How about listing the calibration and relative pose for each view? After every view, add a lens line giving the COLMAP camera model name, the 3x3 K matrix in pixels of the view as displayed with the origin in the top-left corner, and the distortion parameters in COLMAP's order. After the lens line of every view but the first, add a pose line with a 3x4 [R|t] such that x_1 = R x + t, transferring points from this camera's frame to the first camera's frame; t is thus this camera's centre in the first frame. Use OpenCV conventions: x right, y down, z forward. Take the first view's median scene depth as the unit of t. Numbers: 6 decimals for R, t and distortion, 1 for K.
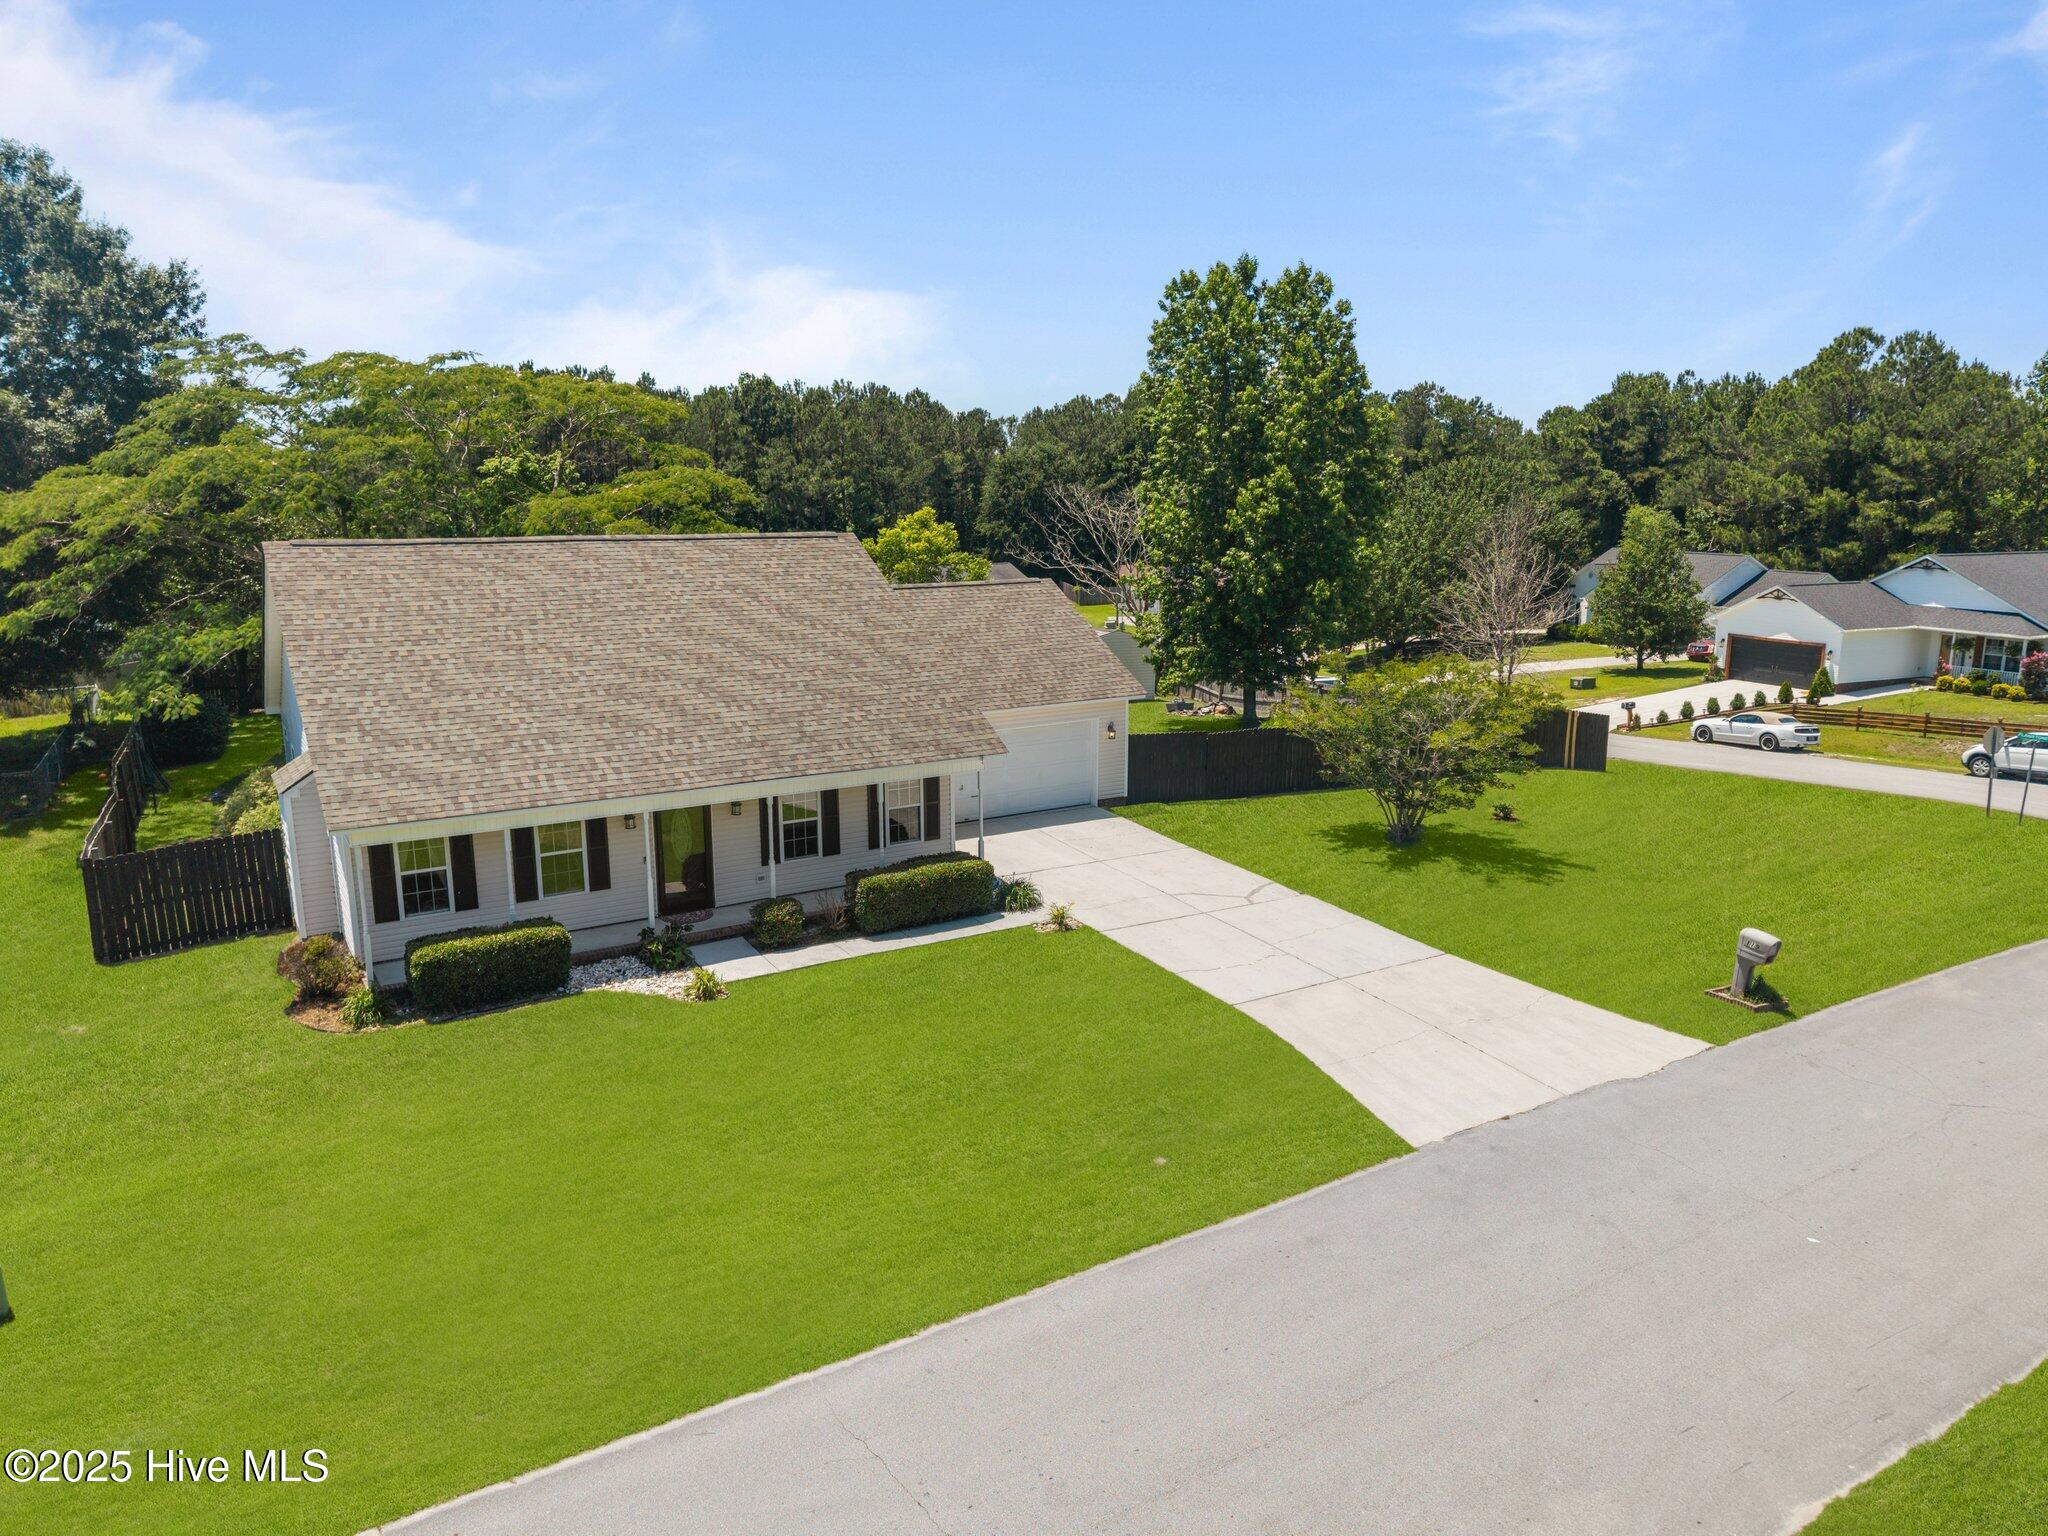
lens RADIAL K [[1407.1, 0, 1024.0], [0, 1407.1, 768.0], [0, 0, 1]] dist [0.017050, -0.009771]
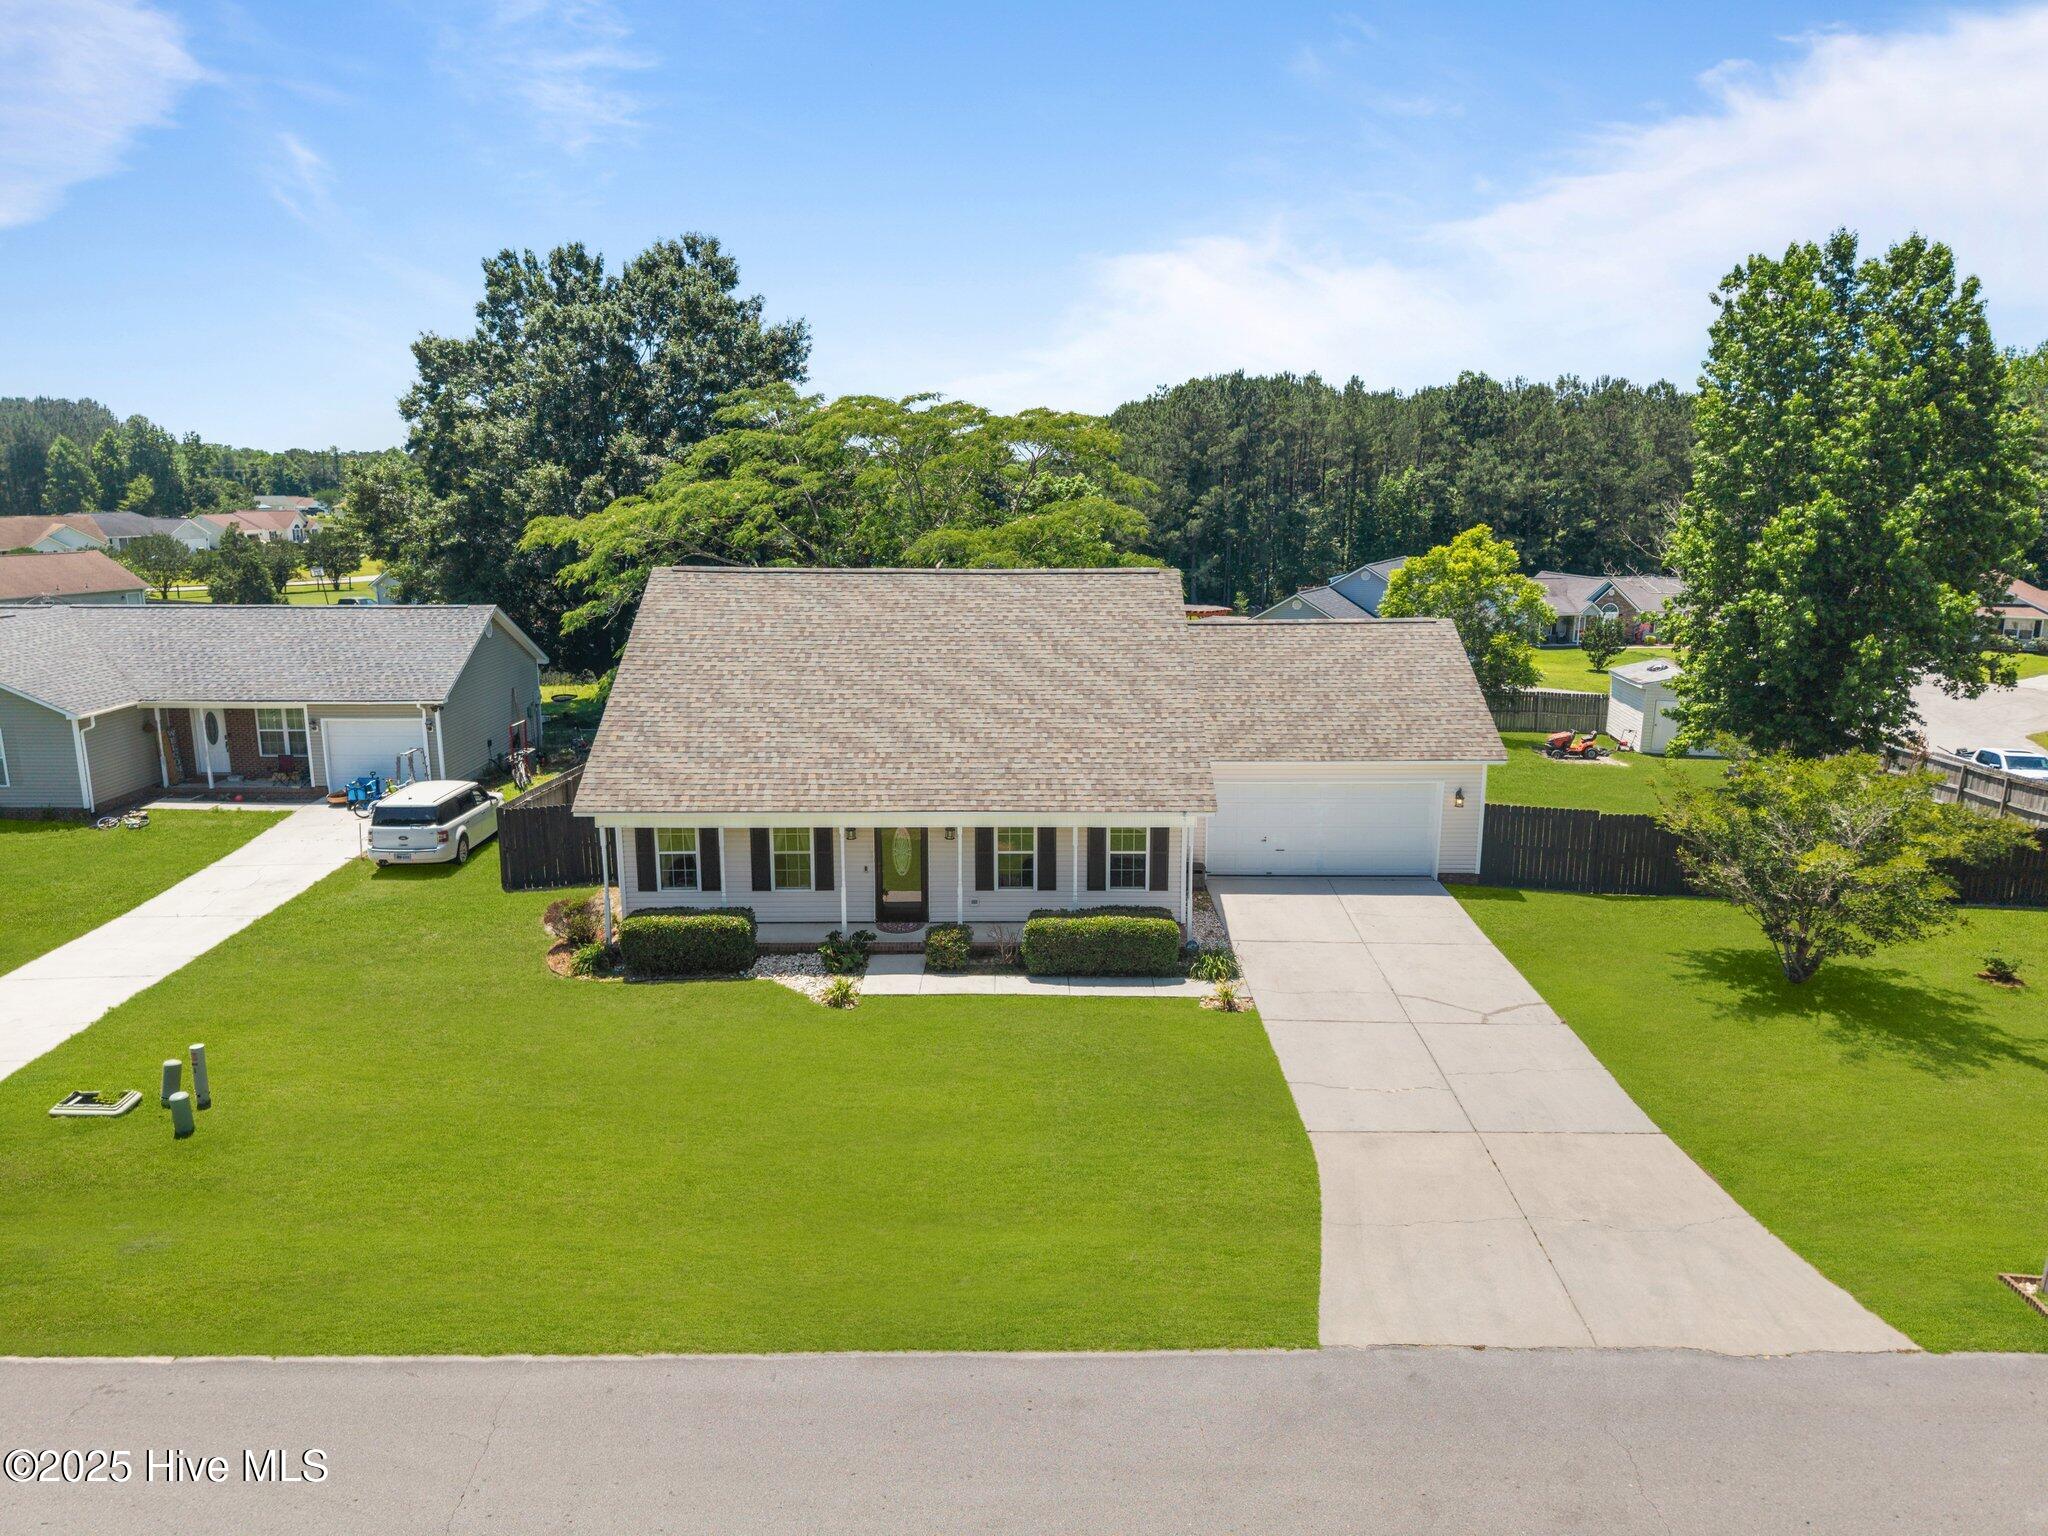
lens RADIAL K [[1412.0, 0, 990.3], [0, 1412.0, 734.2], [0, 0, 1]] dist [0.031120, -0.035577]
pose [[0.842430, 0.093706, -0.530595, 0.366411], [-0.103651, 0.994552, 0.011077, -0.058649], [0.528743, 0.045665, 0.847553, 0.107645]]
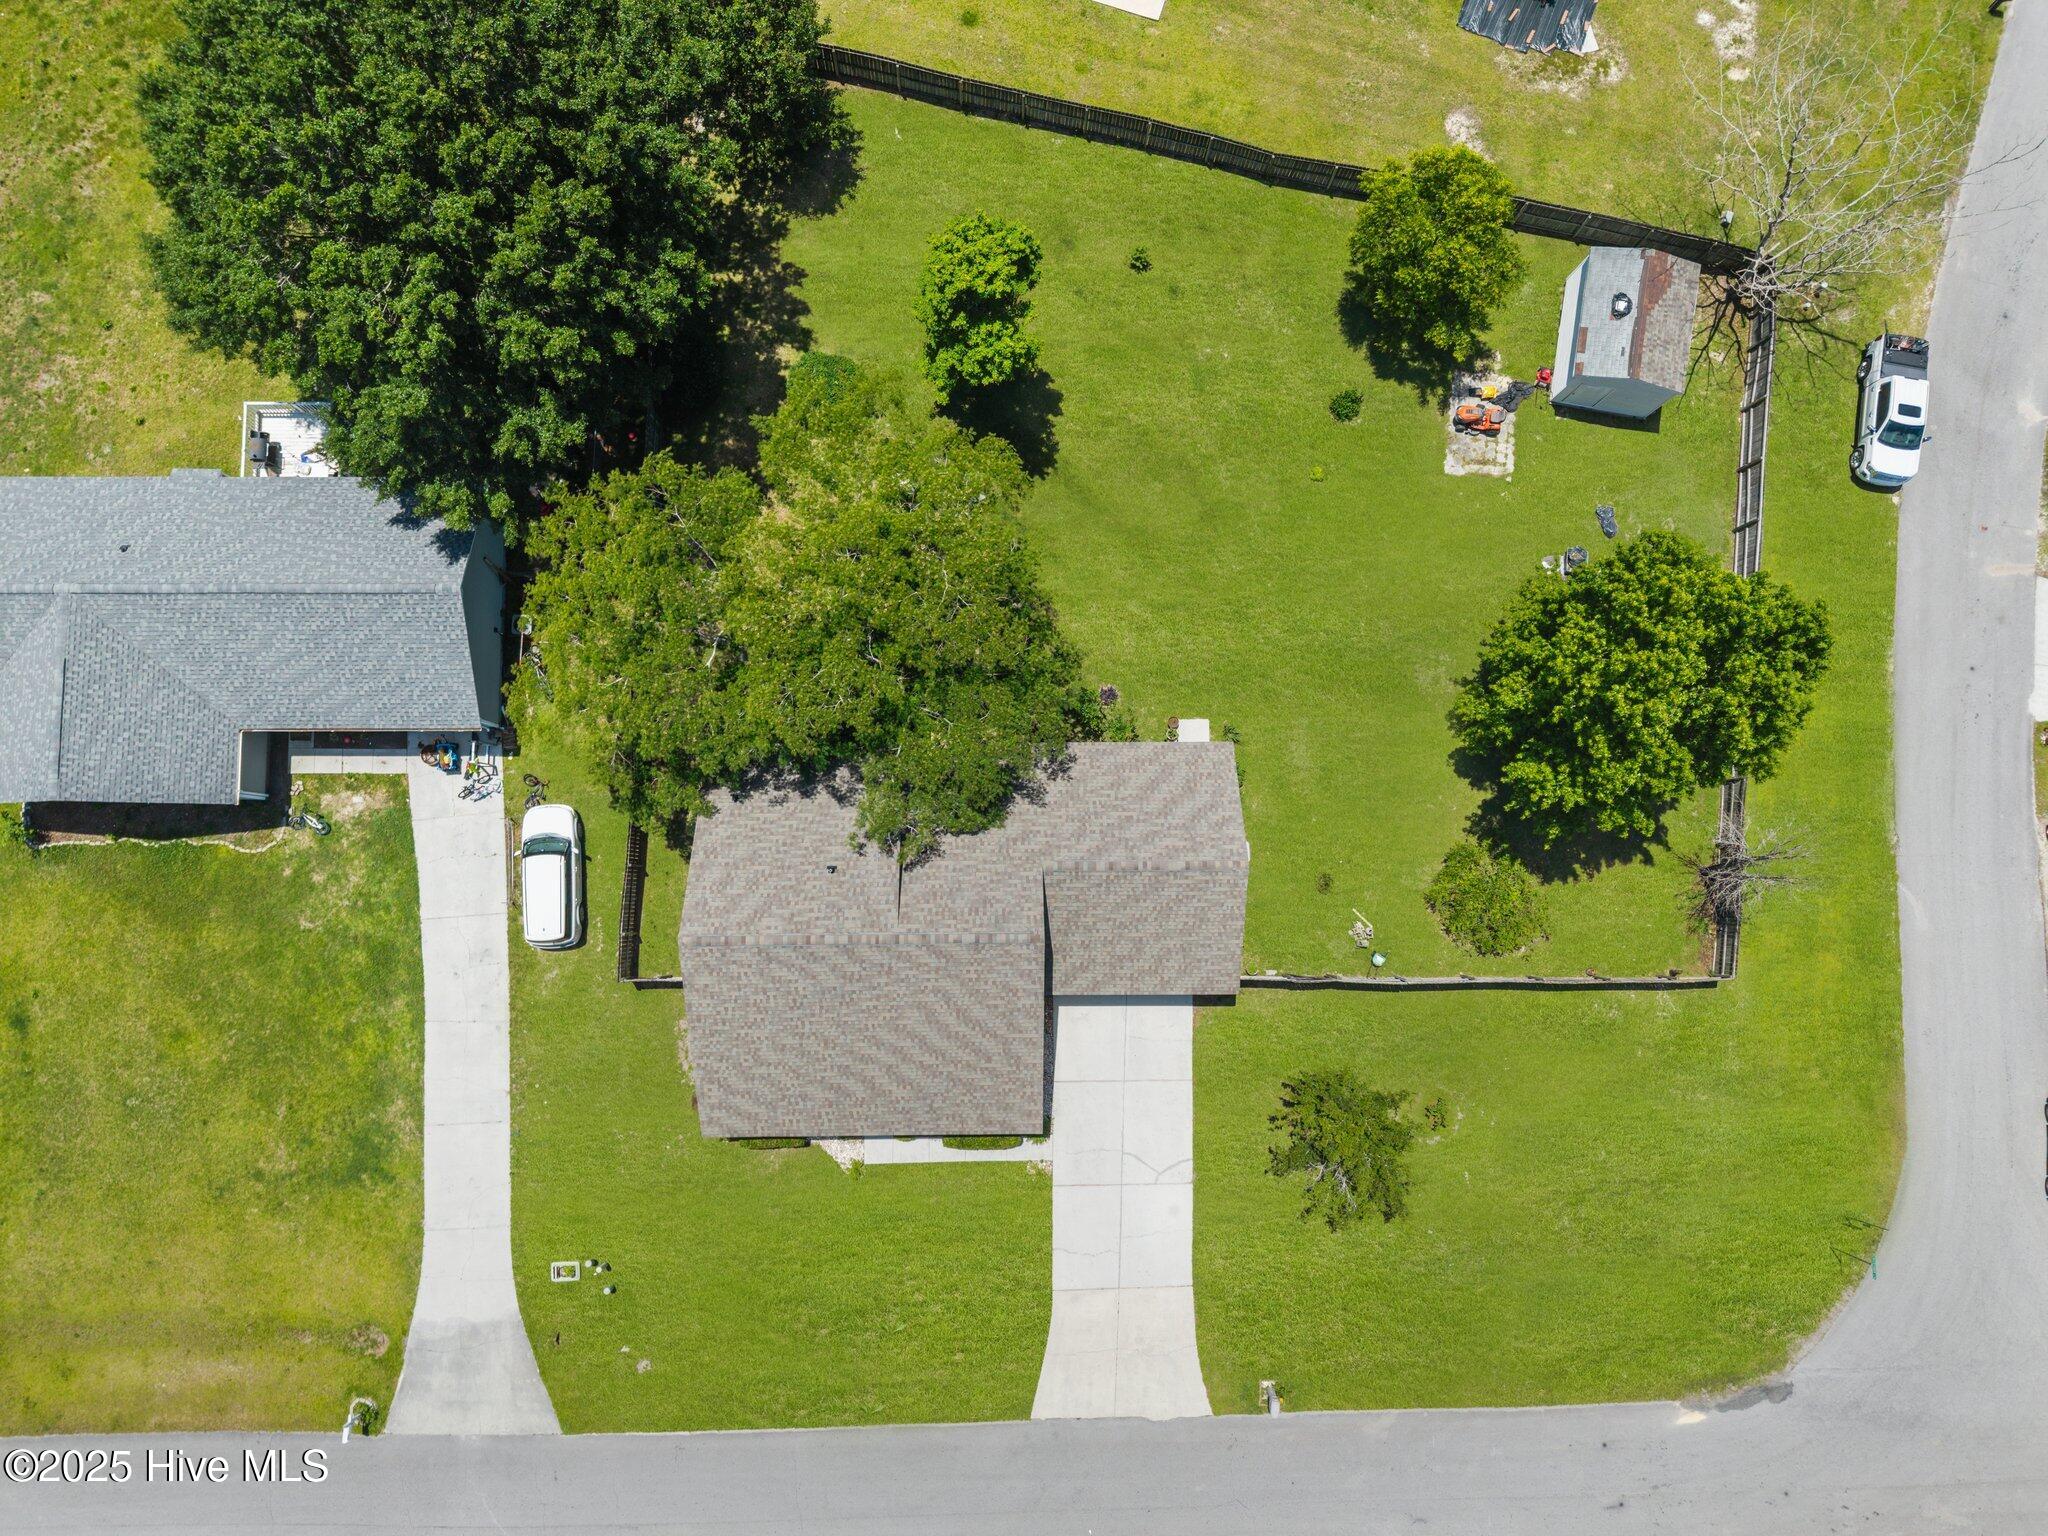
lens RADIAL K [[1407.1, 0, 1024.0], [0, 1407.1, 768.0], [0, 0, 1]] dist [0.017050, -0.009771]
pose [[0.850467, 0.525282, -0.028026, -0.230836], [-0.112804, 0.234158, 0.965632, -1.894345], [0.513791, -0.818076, 0.258398, 0.917063]]
